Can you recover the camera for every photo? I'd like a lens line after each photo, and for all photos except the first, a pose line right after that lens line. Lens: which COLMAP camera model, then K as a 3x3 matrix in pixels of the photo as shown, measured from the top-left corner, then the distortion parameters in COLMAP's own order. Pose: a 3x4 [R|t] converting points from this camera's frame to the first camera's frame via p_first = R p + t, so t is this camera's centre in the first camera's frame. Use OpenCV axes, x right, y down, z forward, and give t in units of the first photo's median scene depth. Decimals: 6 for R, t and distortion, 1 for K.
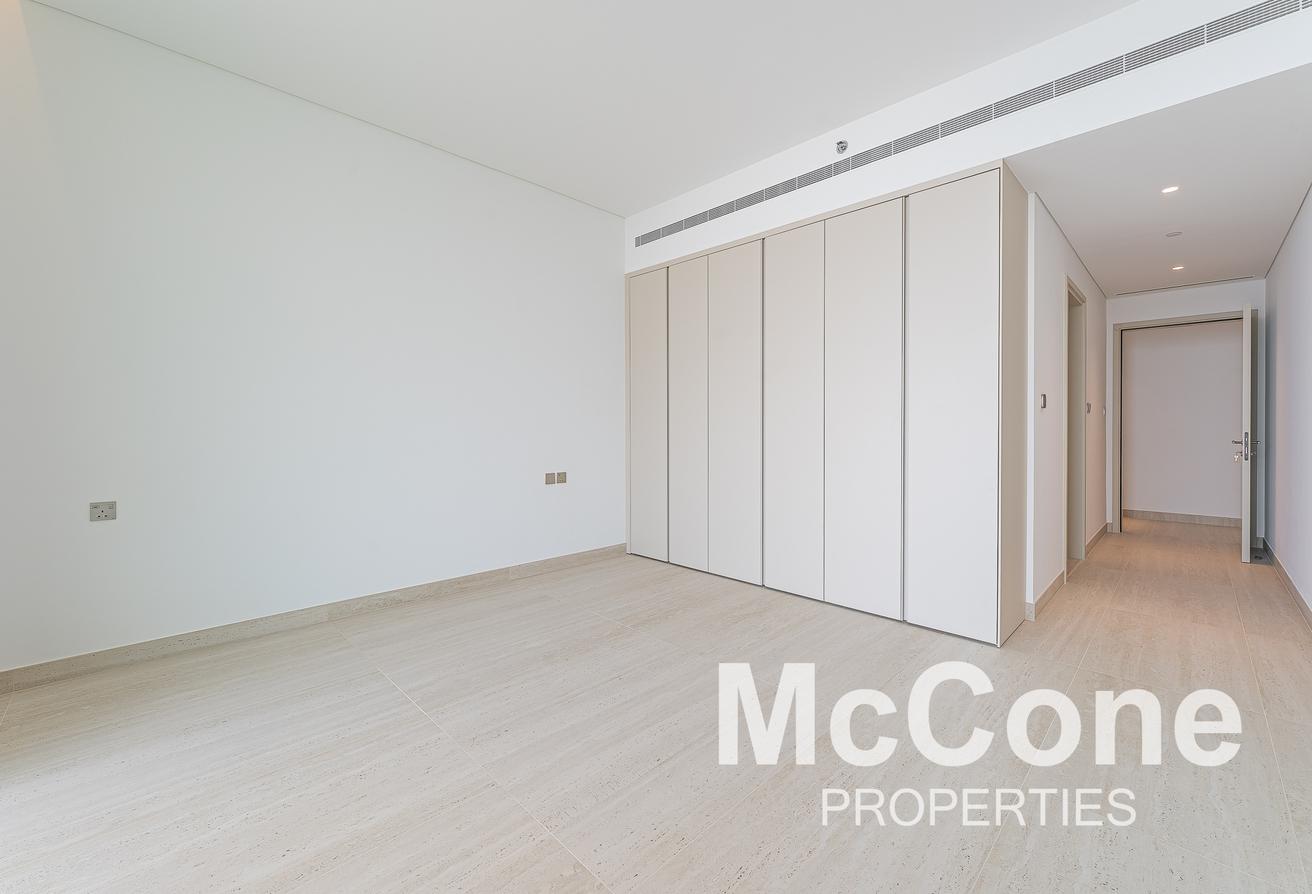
lens RADIAL K [[538.1, 0, 668.6], [0, 538.1, 427.6], [0, 0, 1]] dist [0.000268, -0.000707]
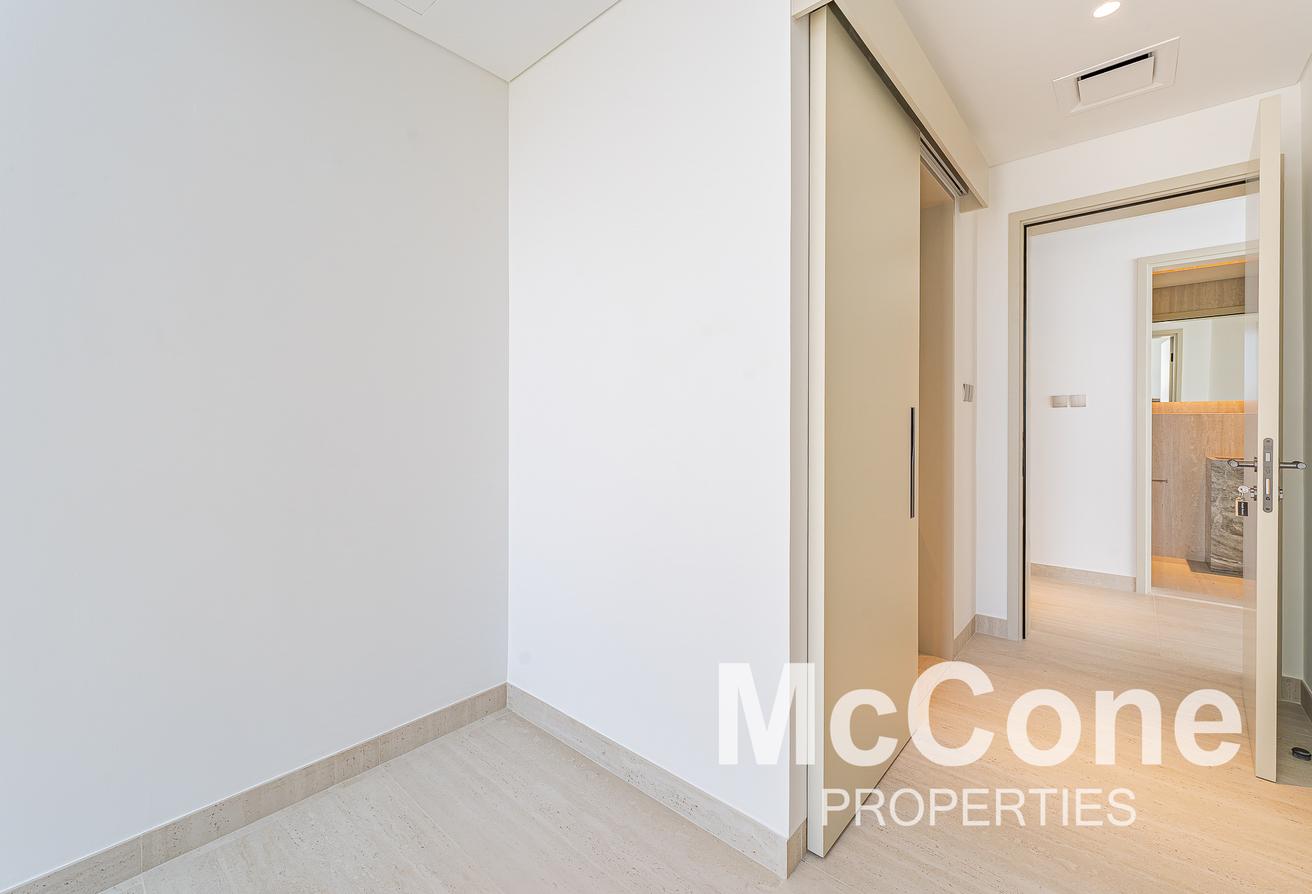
lens RADIAL K [[538.1, 0, 661.1], [0, 538.1, 435.8], [0, 0, 1]] dist [0.000268, -0.000707]
pose [[0.999964, -0.003625, -0.007664, 0.636497], [0.003682, 0.999966, 0.007433, 0.001920], [0.007637, -0.007461, 0.999943, 0.605954]]
